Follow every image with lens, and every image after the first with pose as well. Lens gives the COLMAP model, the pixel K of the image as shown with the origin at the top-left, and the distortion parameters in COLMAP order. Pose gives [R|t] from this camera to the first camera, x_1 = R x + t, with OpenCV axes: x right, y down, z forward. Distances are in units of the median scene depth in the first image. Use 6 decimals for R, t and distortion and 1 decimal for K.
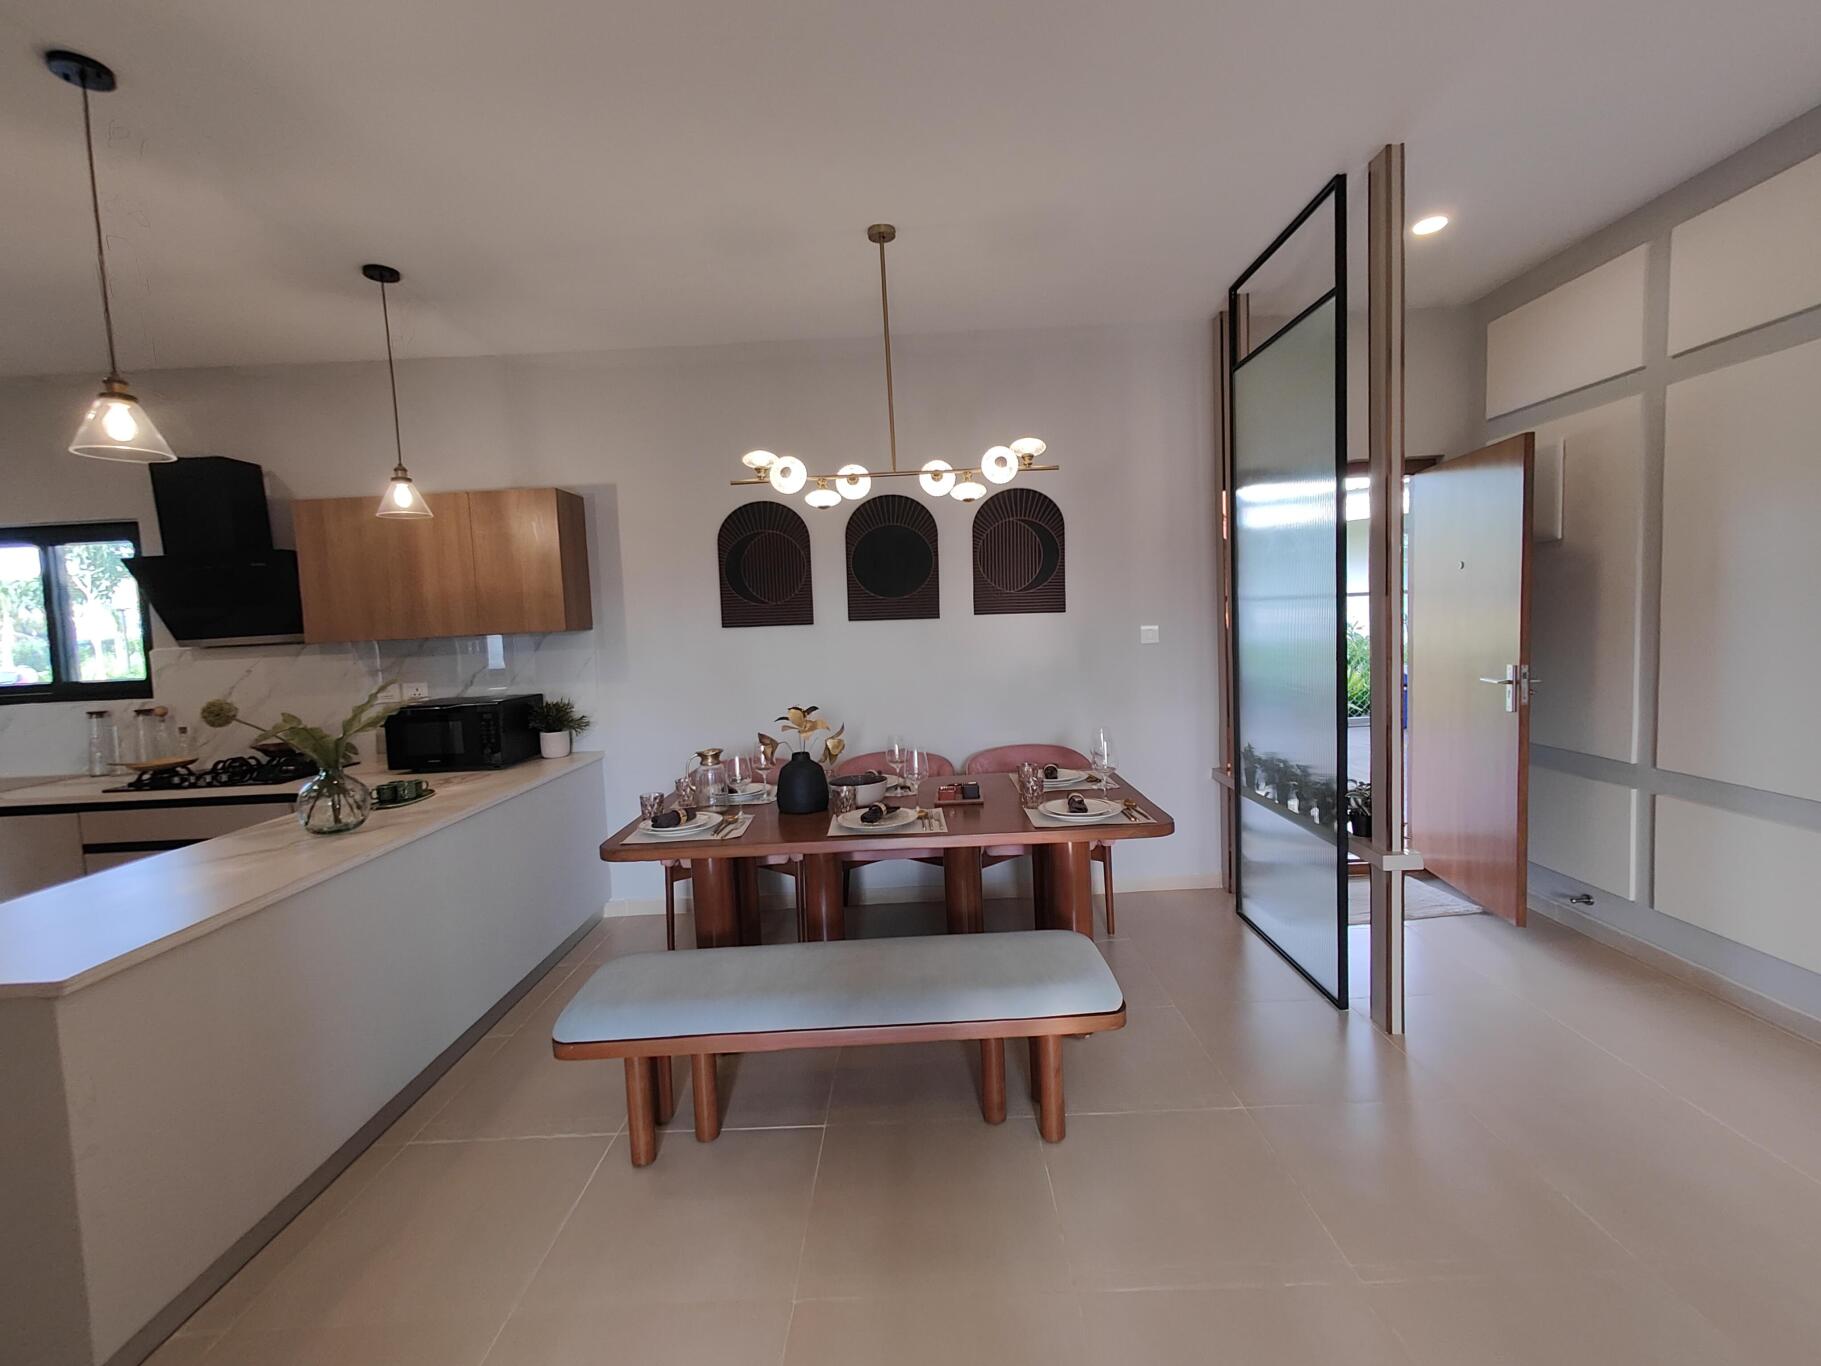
lens RADIAL K [[791.9, 0, 908.9], [0, 791.9, 668.9], [0, 0, 1]] dist [-0.001926, 0.000202]
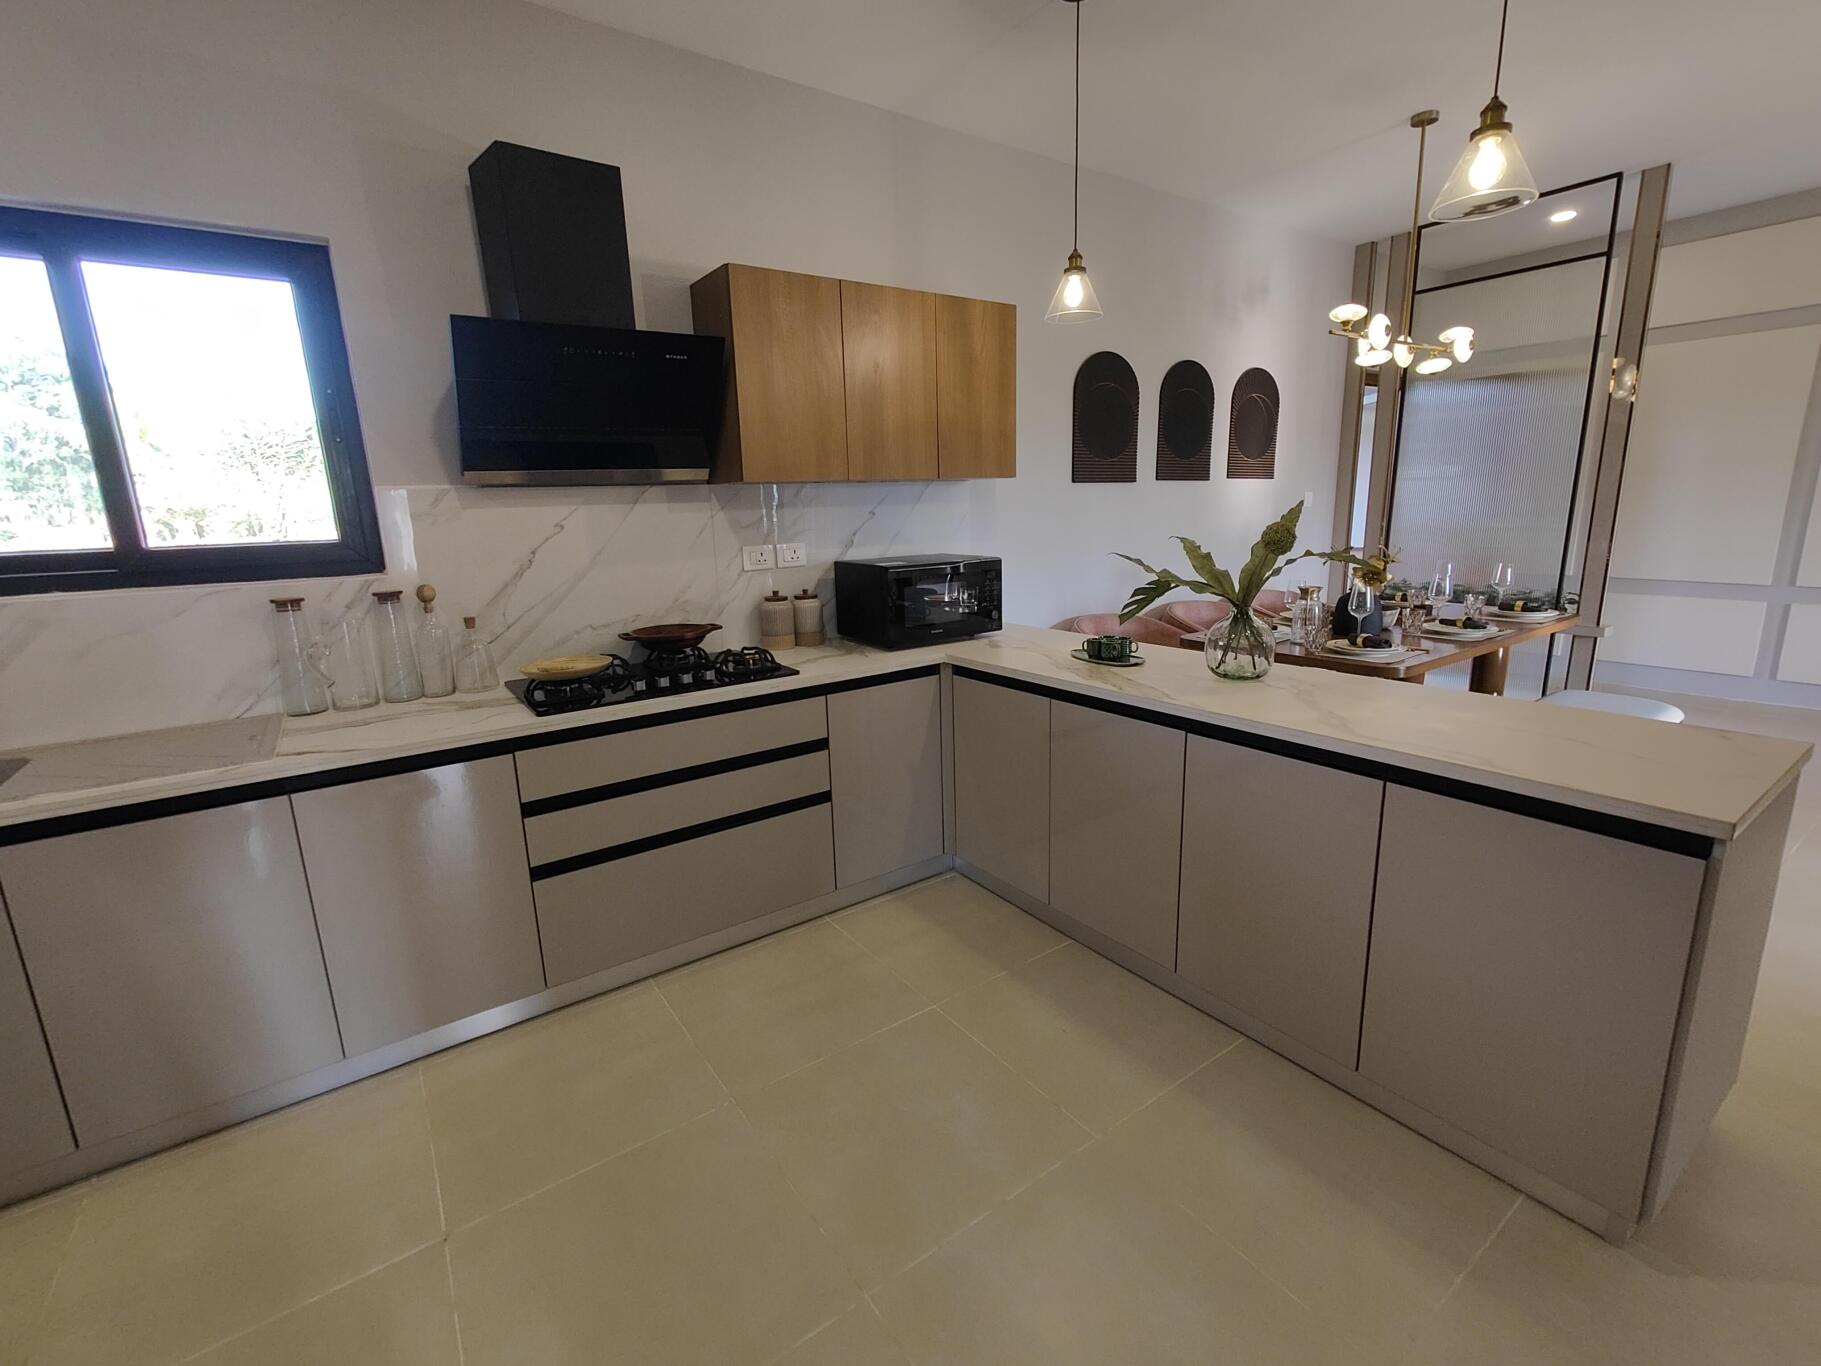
lens RADIAL K [[791.9, 0, 908.9], [0, 791.9, 668.9], [0, 0, 1]] dist [-0.001926, 0.000202]
pose [[0.829404, -0.094982, 0.550516, -1.003282], [0.027101, 0.991121, 0.130171, 0.043341], [-0.557992, -0.093045, 0.824614, 0.307109]]
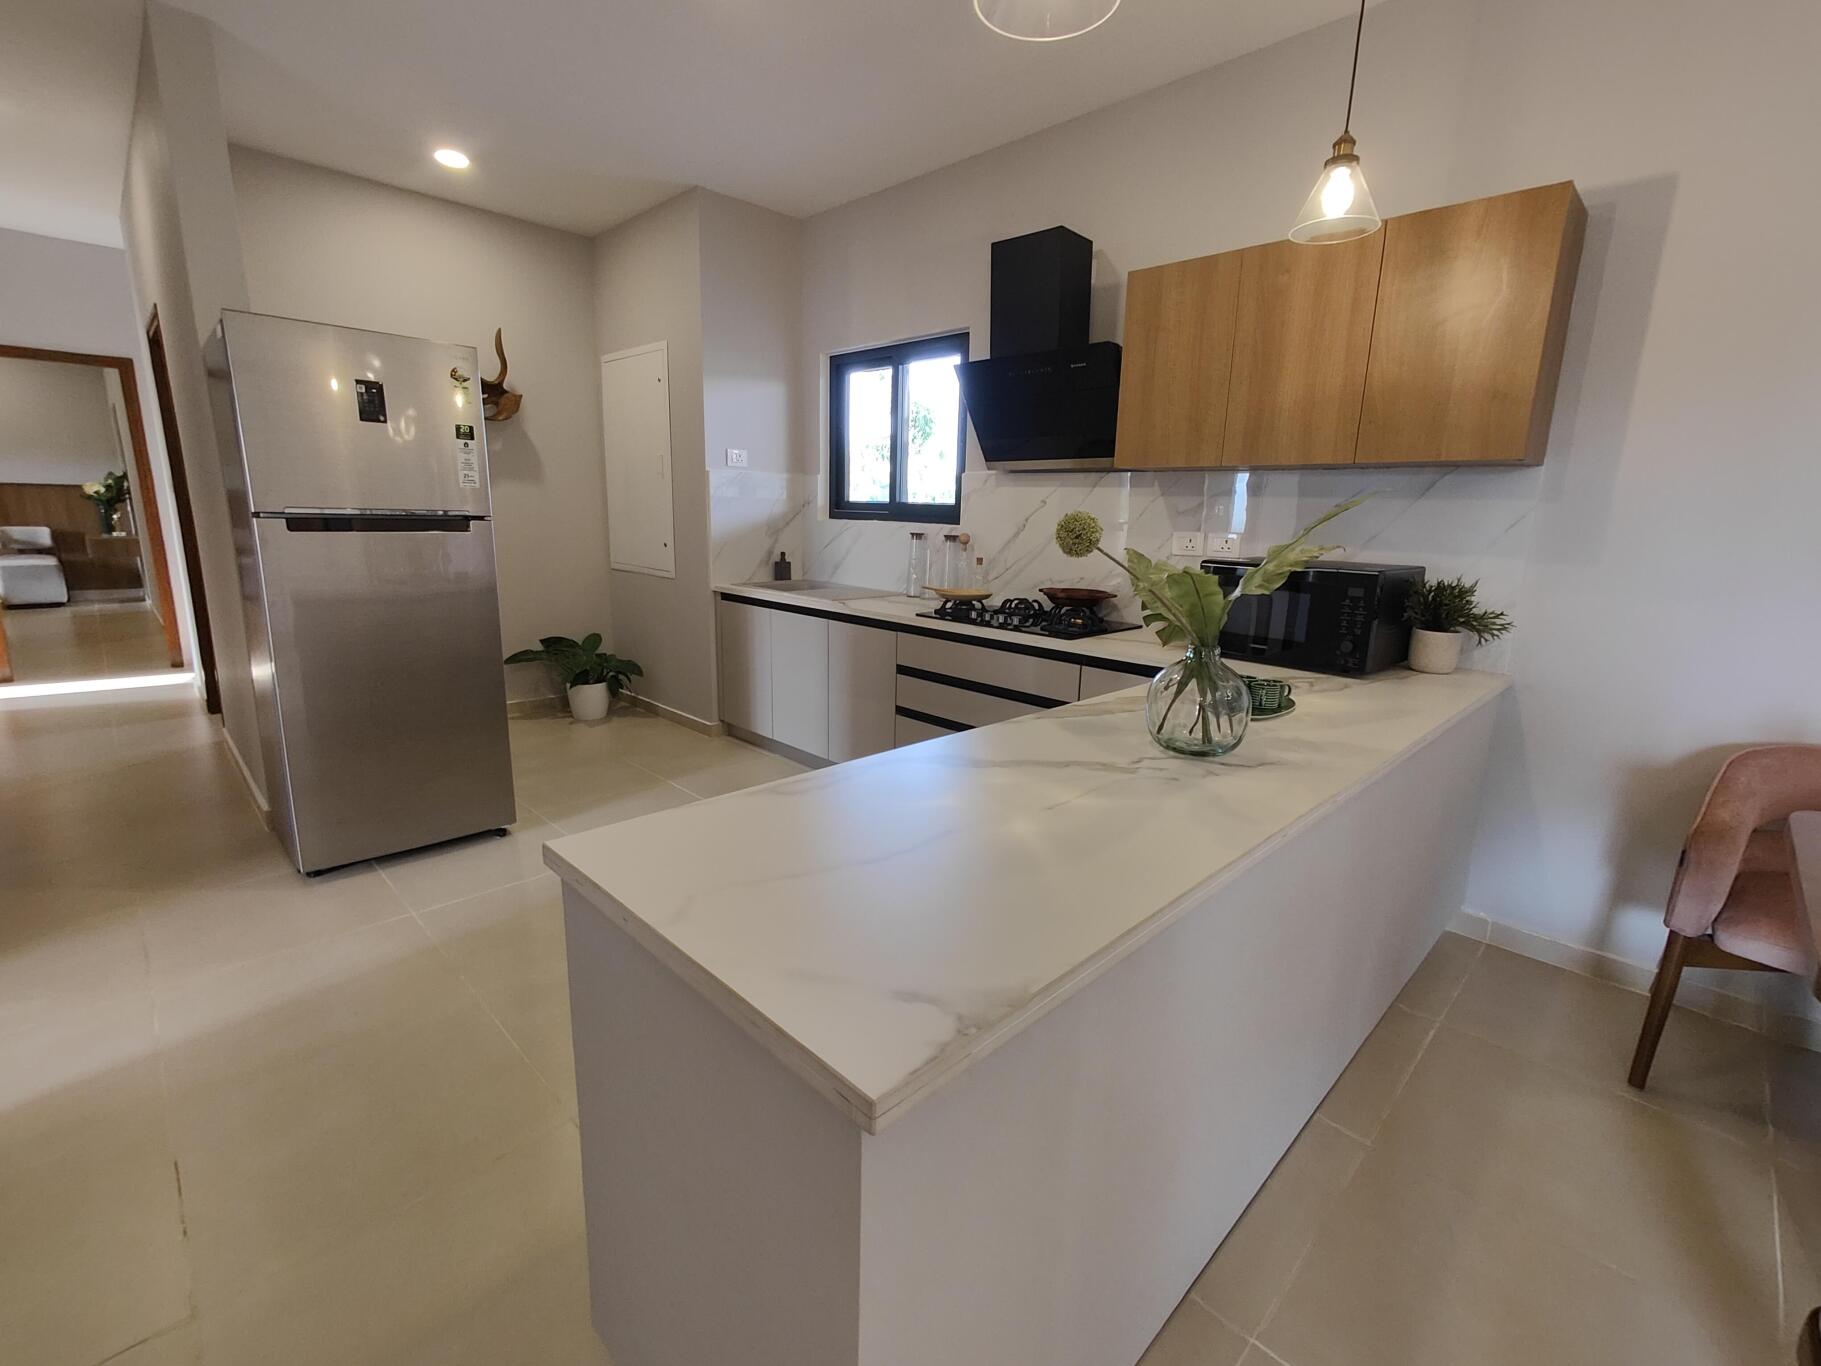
lens RADIAL K [[797.3, 0, 935.7], [0, 797.3, 670.6], [0, 0, 1]] dist [0.030233, 0.000133]
pose [[0.719283, 0.205100, -0.663752, -0.305620], [-0.105768, 0.976619, 0.187159, 0.033150], [0.686619, -0.064416, 0.724158, 0.274192]]
